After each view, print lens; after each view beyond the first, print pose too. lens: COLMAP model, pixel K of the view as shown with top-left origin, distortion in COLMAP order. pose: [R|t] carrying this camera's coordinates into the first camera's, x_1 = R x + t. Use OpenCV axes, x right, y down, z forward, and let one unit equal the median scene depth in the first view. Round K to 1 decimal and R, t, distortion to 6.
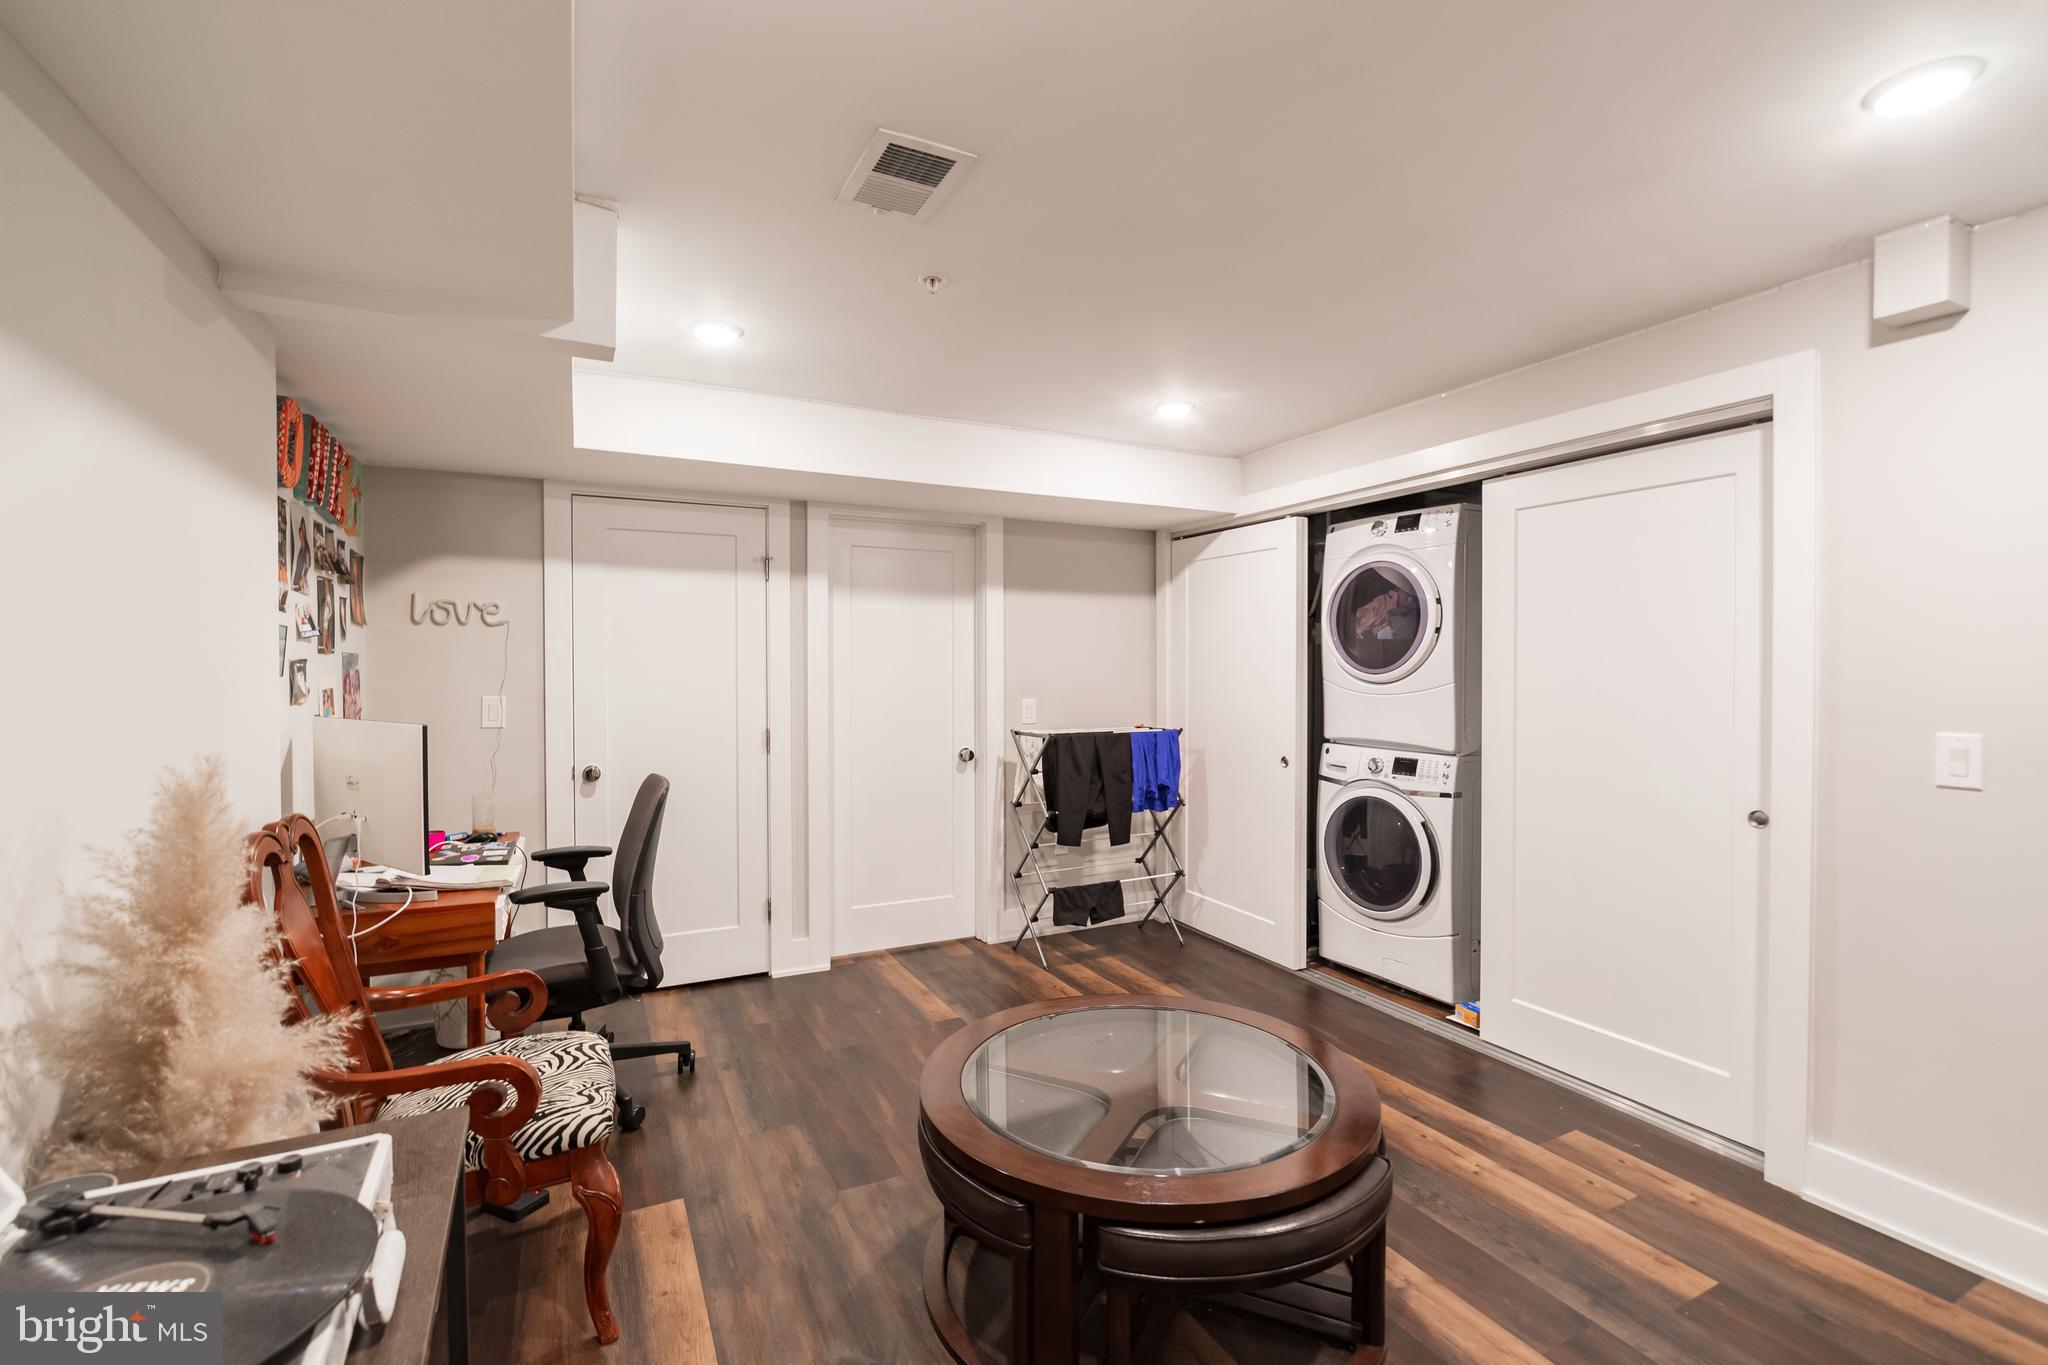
lens RADIAL K [[909.6, 0, 1028.0], [0, 909.6, 682.0], [0, 0, 1]] dist [0.000525, 0.000760]
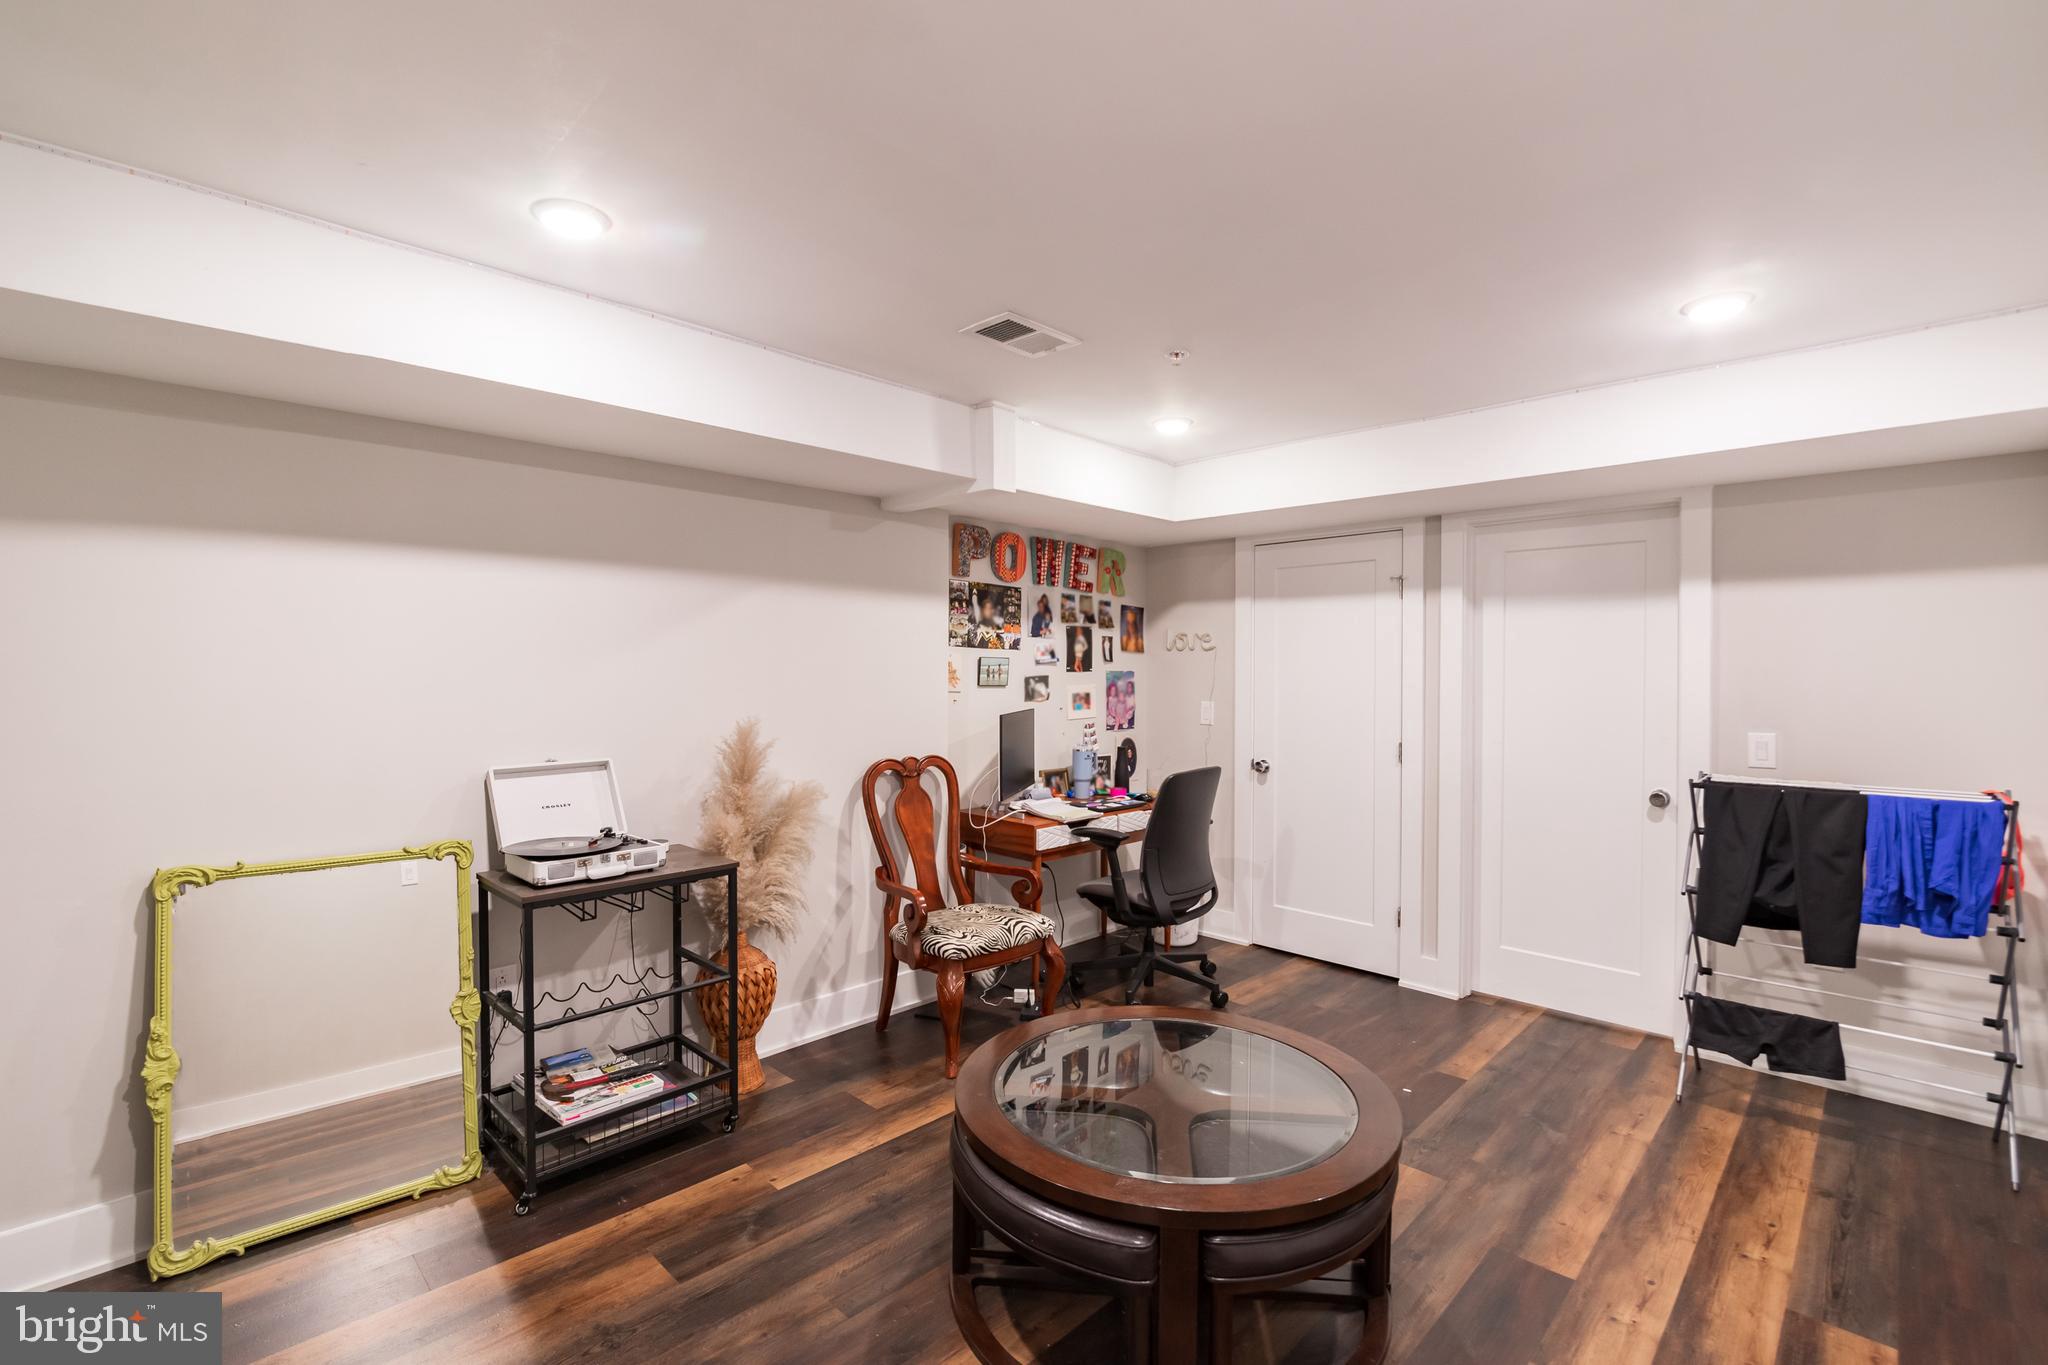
lens RADIAL K [[909.6, 0, 1034.1], [0, 909.6, 677.3], [0, 0, 1]] dist [0.000525, 0.000760]
pose [[0.330791, 0.009396, -0.943657, 0.536520], [-0.020452, 0.999787, 0.002786, -0.016508], [0.943482, 0.018378, 0.330913, 0.258273]]
